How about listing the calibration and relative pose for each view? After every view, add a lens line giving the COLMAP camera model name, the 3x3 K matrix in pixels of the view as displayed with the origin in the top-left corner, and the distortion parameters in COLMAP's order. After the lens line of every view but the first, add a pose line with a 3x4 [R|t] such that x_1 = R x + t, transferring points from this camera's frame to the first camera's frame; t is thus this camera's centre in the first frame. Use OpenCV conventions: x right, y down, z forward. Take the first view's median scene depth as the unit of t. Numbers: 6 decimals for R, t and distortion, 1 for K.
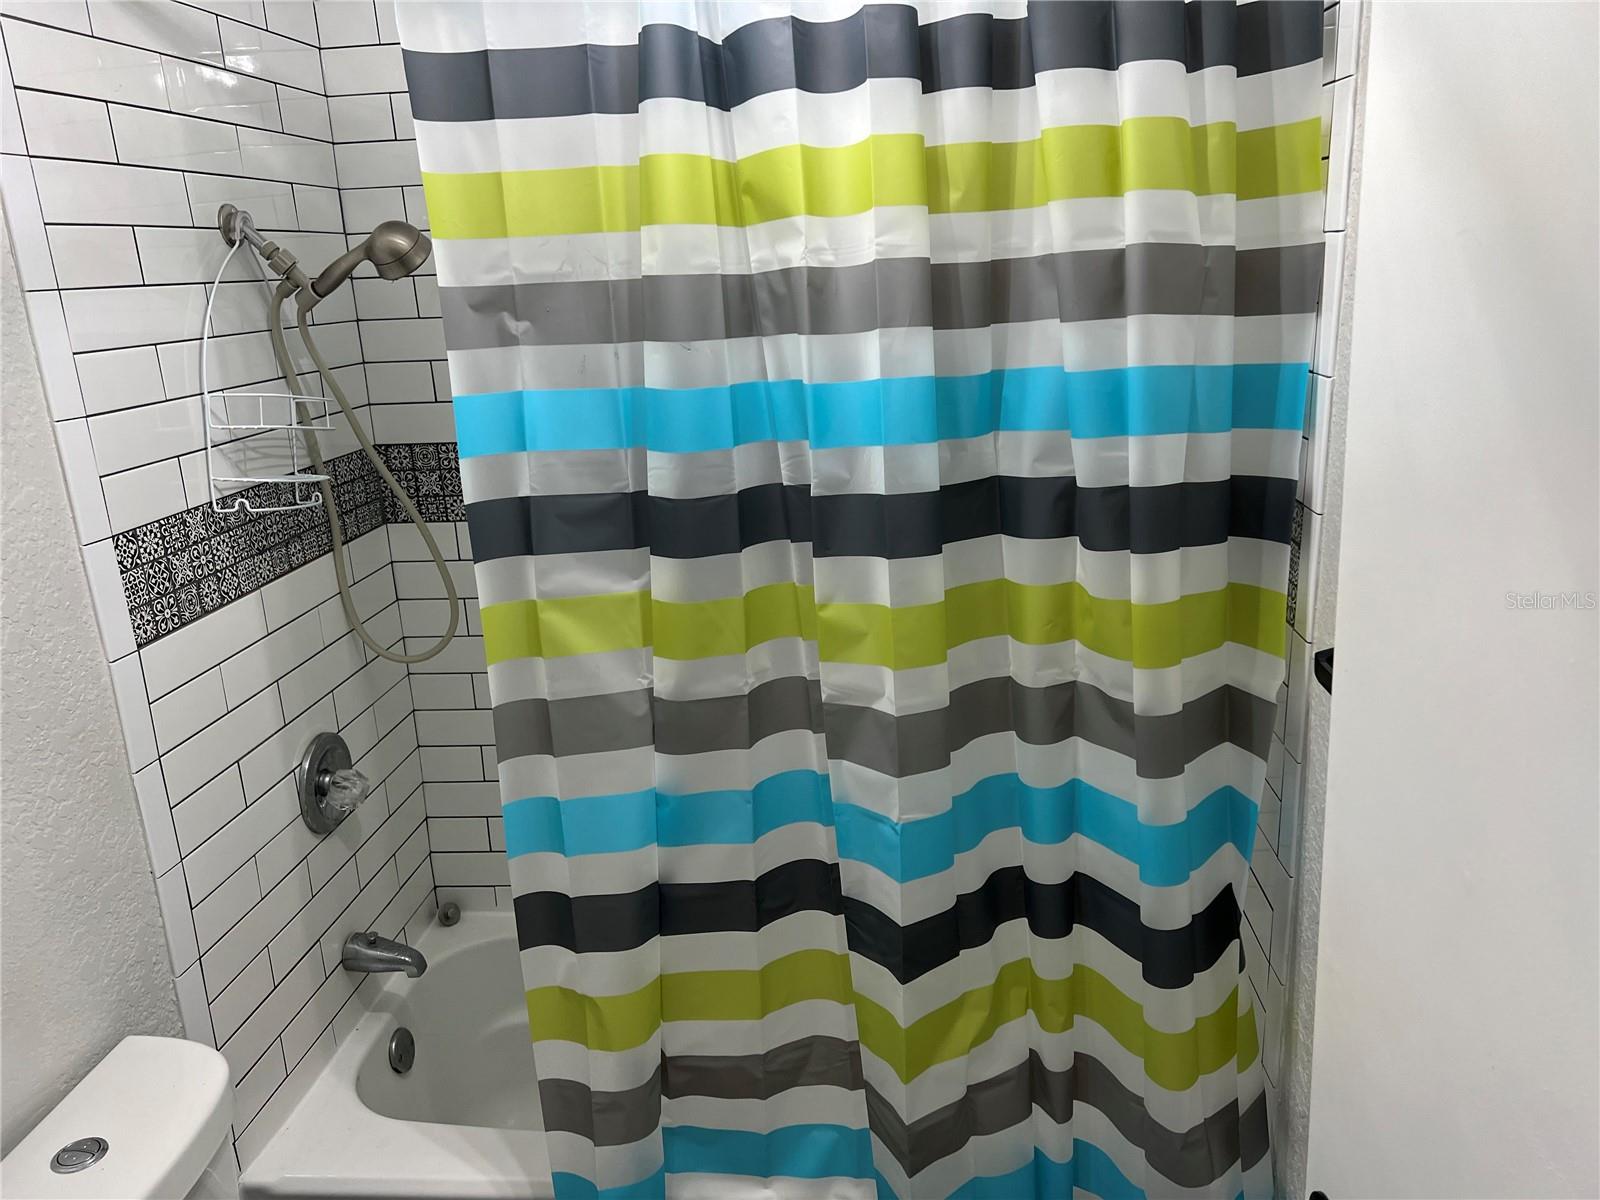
lens RADIAL K [[1223.3, 0, 810.1], [0, 1223.3, 587.7], [0, 0, 1]] dist [0.050883, -0.034961]
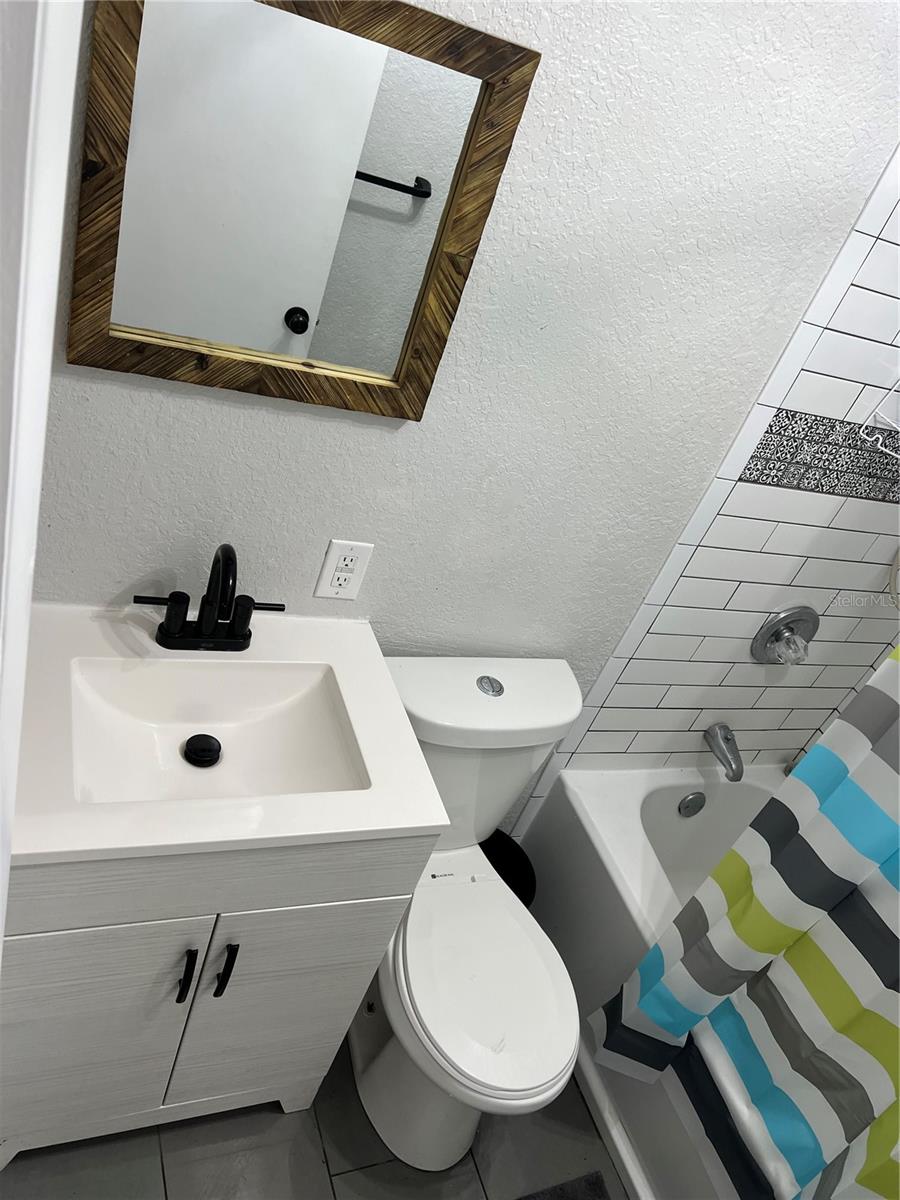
lens RADIAL K [[917.5, 0, 457.9], [0, 917.5, 605.1], [0, 0, 1]] dist [0.050883, -0.034961]
pose [[0.388040, 0.669519, -0.633380, 0.112342], [-0.553433, 0.718803, 0.420755, -0.118016], [0.736979, 0.187263, 0.649457, 0.081362]]
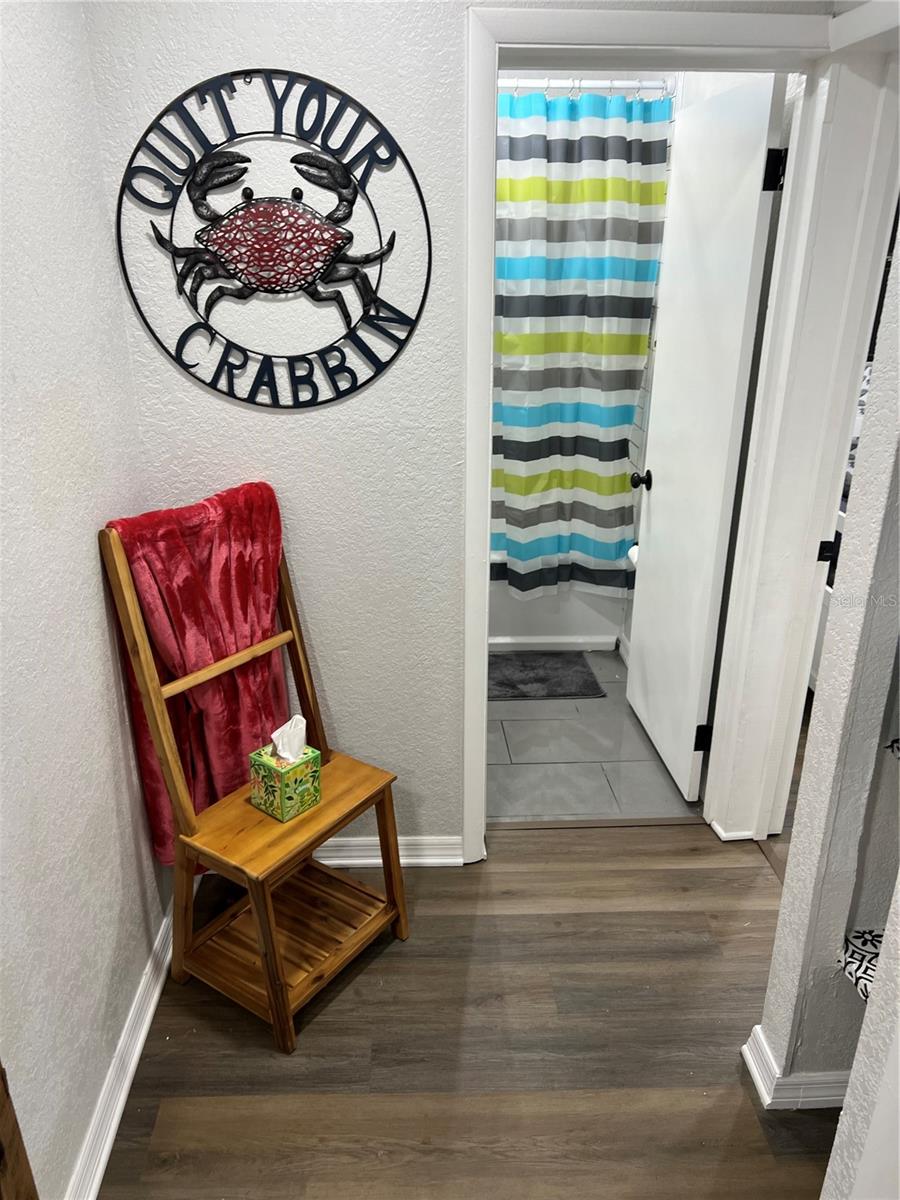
lens RADIAL K [[917.5, 0, 449.2], [0, 917.5, 605.0], [0, 0, 1]] dist [0.050883, -0.034961]
pose [[0.988296, 0.001038, 0.152546, -0.481691], [-0.019519, 0.992618, 0.119701, 0.414284], [-0.151296, -0.121278, 0.981021, -1.335800]]
